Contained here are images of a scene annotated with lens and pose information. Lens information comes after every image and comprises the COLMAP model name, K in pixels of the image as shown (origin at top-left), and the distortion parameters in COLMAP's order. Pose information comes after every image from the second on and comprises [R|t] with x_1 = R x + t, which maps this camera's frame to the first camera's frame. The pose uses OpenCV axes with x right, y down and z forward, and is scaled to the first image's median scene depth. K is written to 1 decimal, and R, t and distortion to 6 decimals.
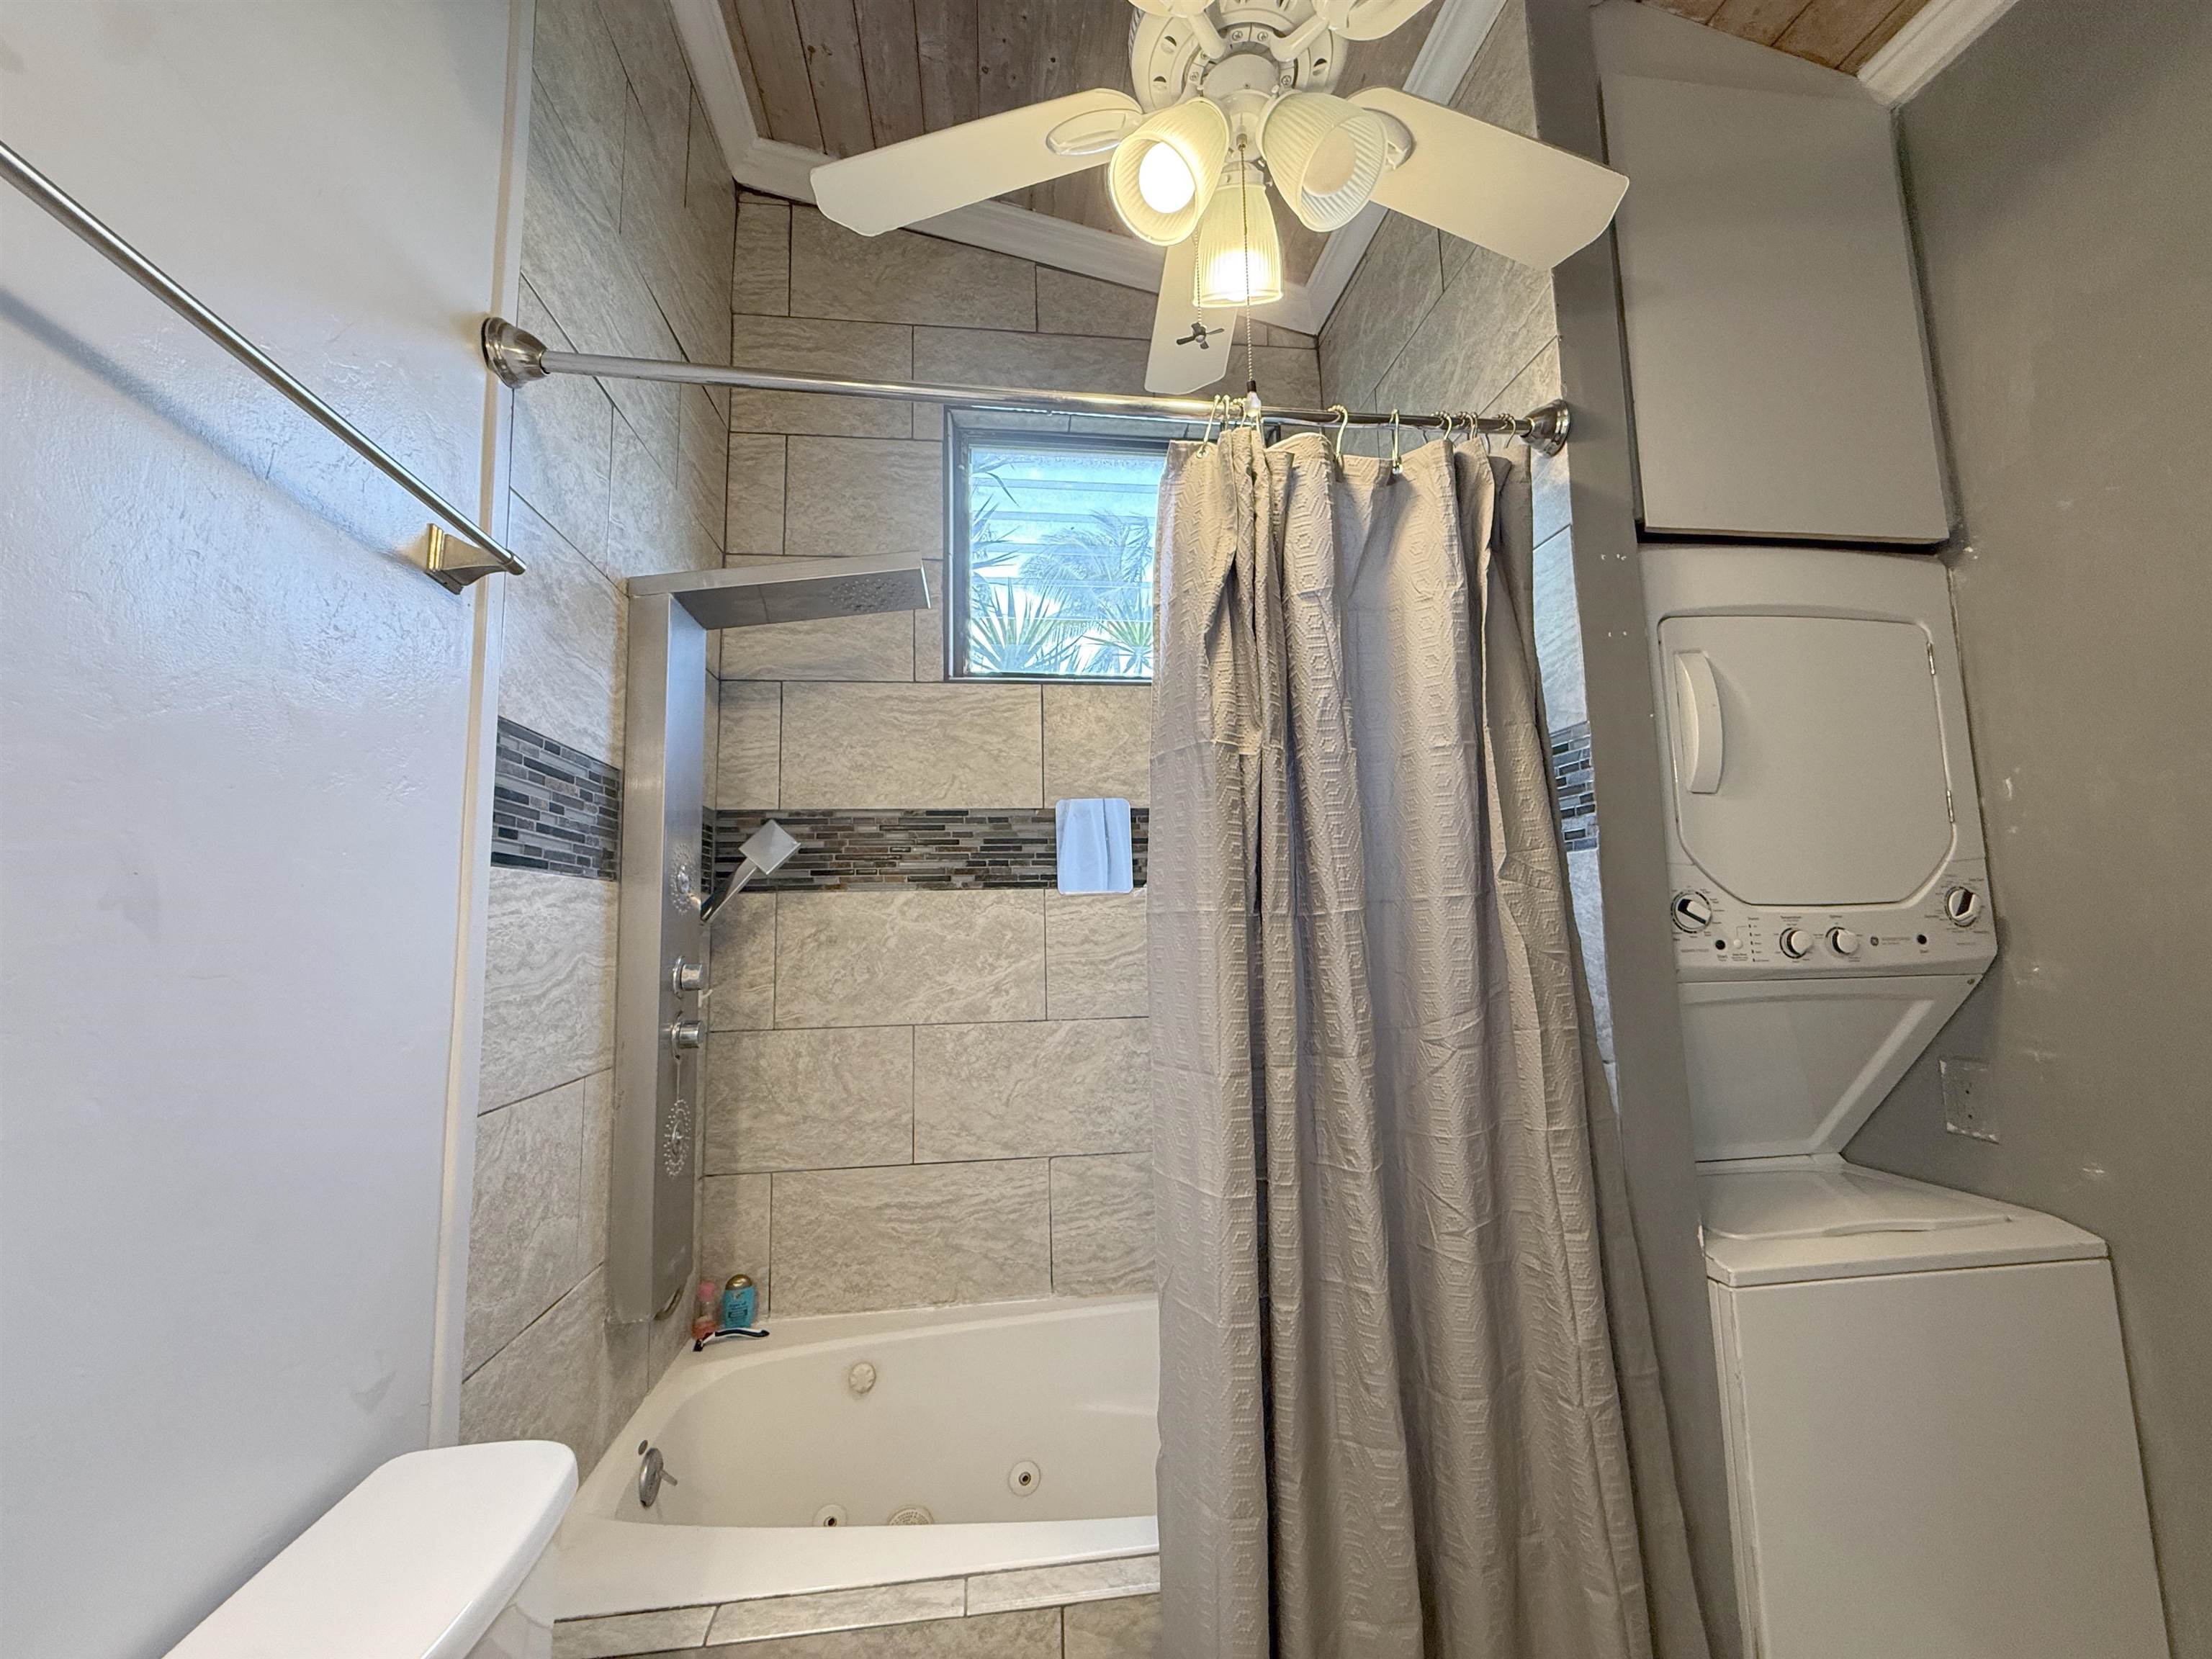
lens RADIAL K [[879.3, 0, 1102.9], [0, 879.3, 830.0], [0, 0, 1]] dist [-0.000320, -0.000061]
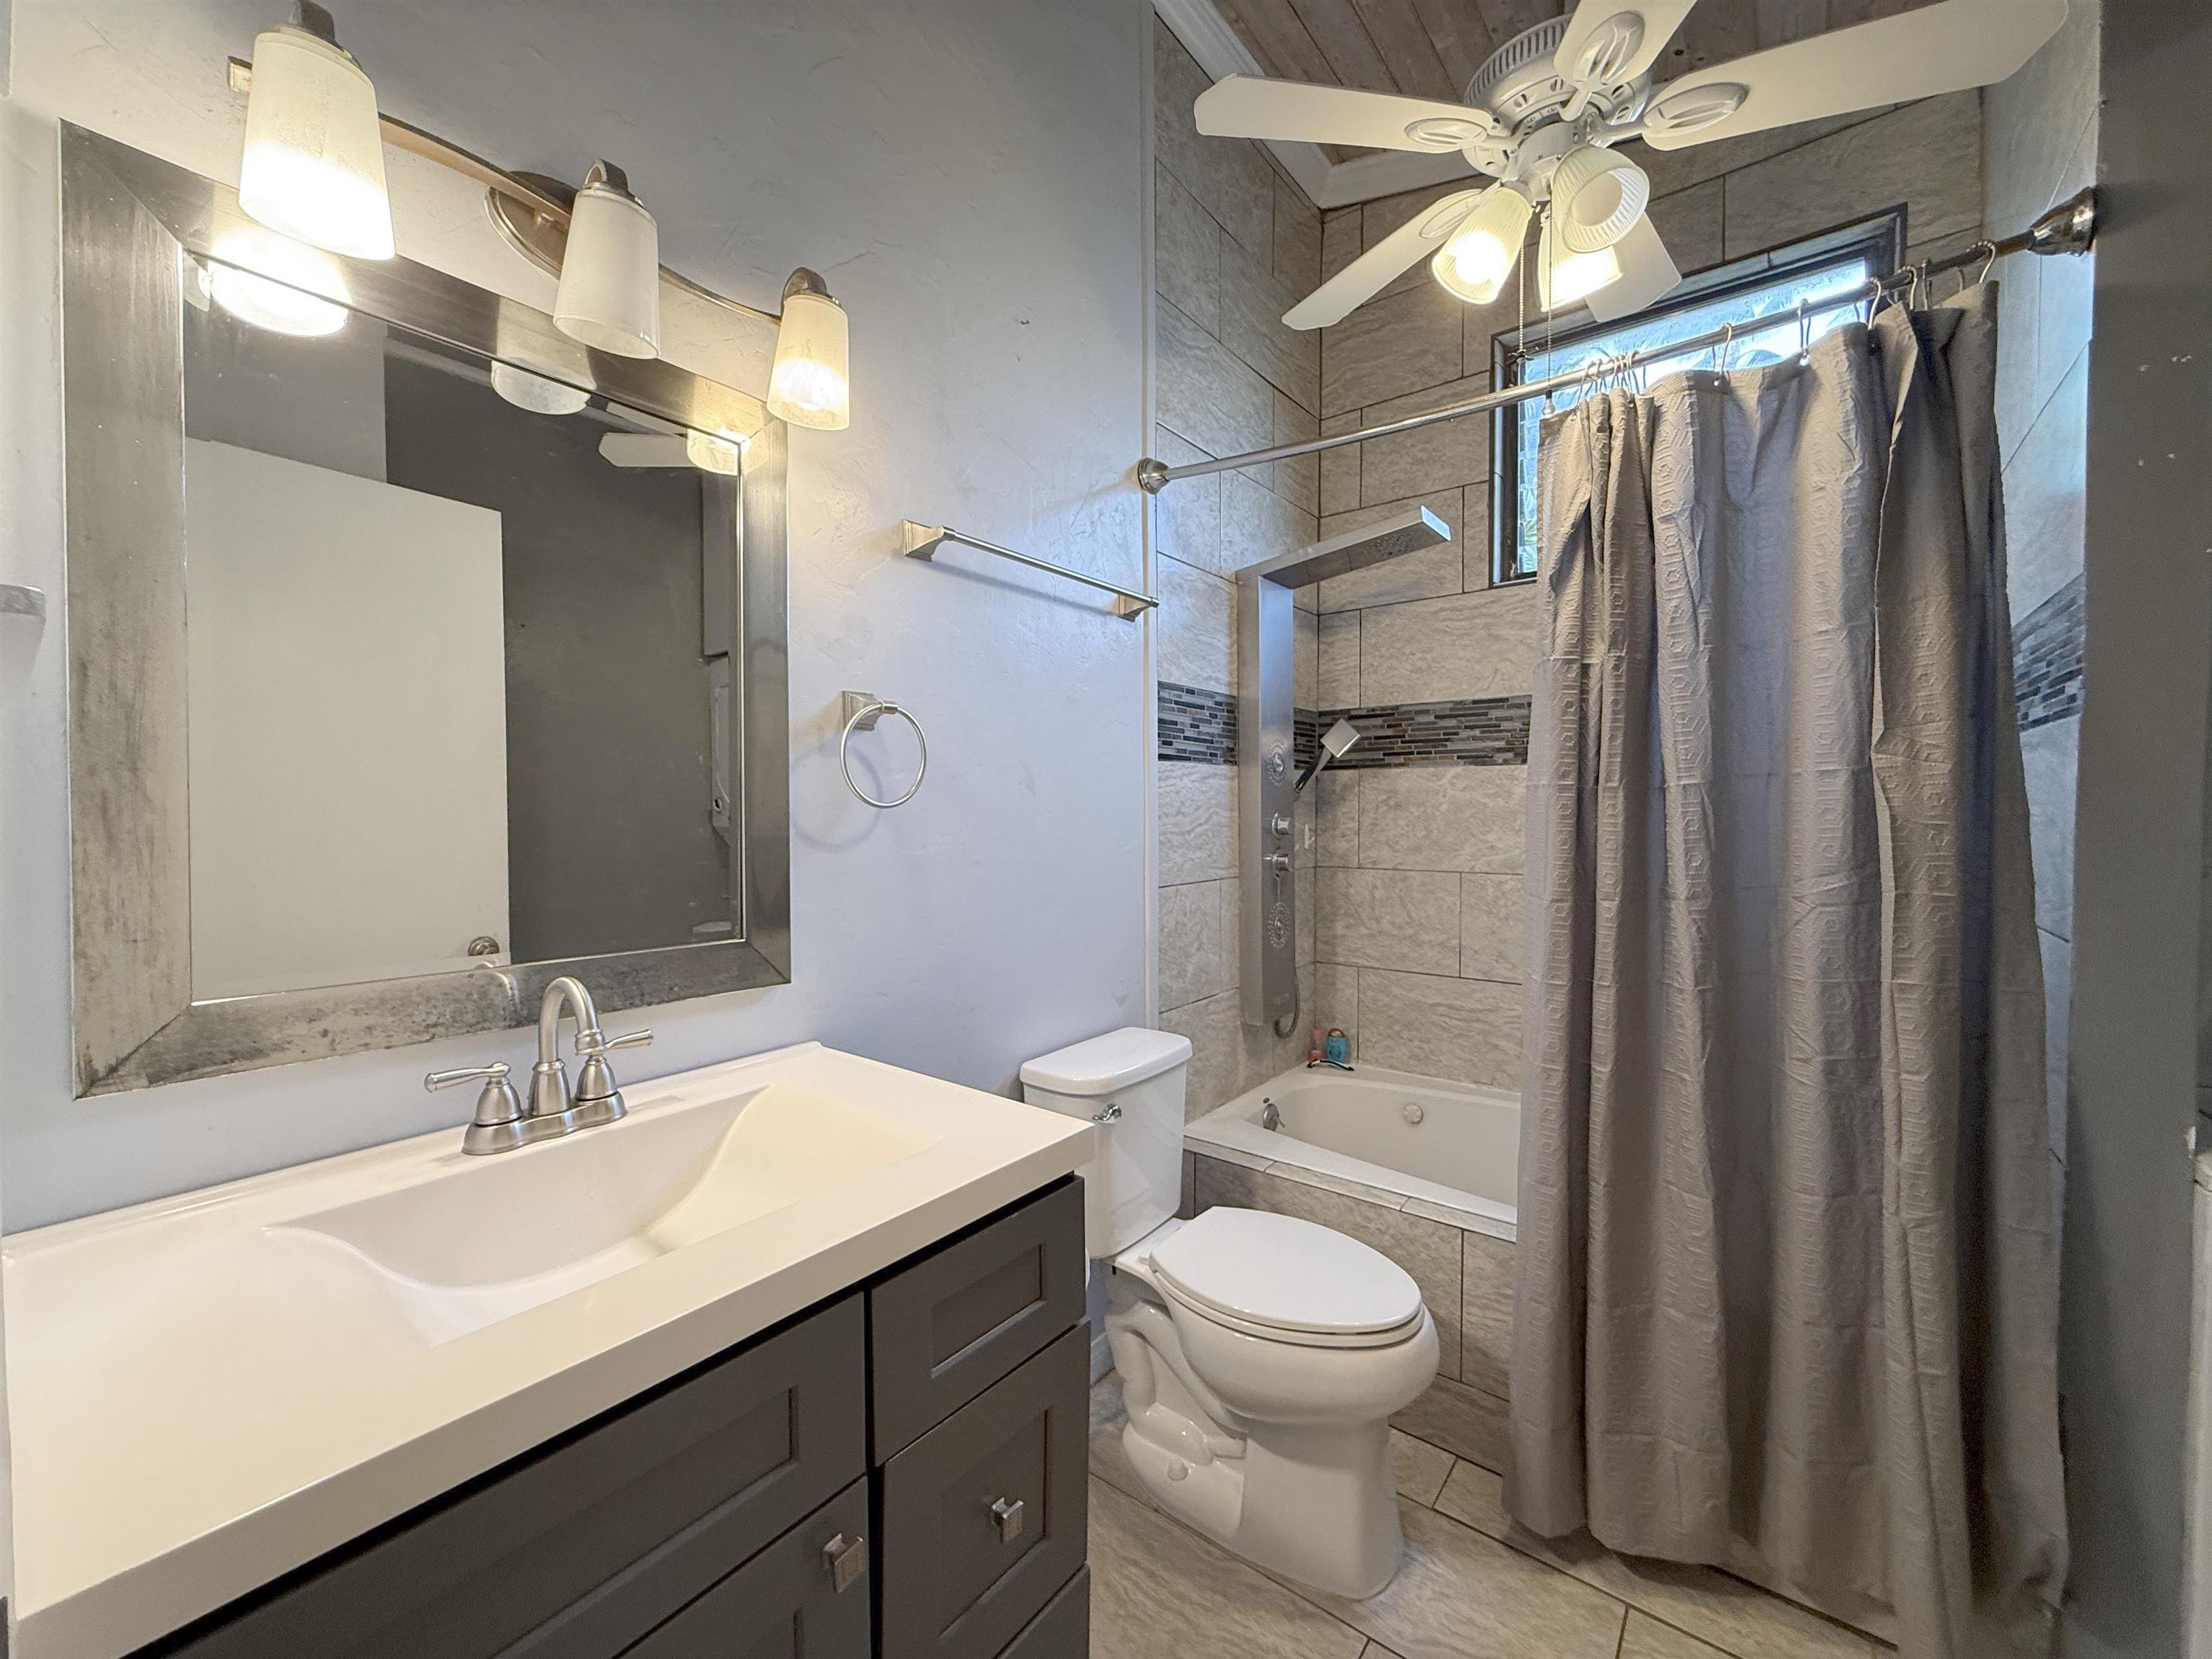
lens RADIAL K [[879.3, 0, 1104.3], [0, 879.3, 821.0], [0, 0, 1]] dist [-0.000320, -0.000061]
pose [[0.705421, 0.028356, -0.708221, 0.433680], [0.069065, 0.991695, 0.108497, -0.033889], [0.705416, -0.125449, 0.697604, -0.325834]]
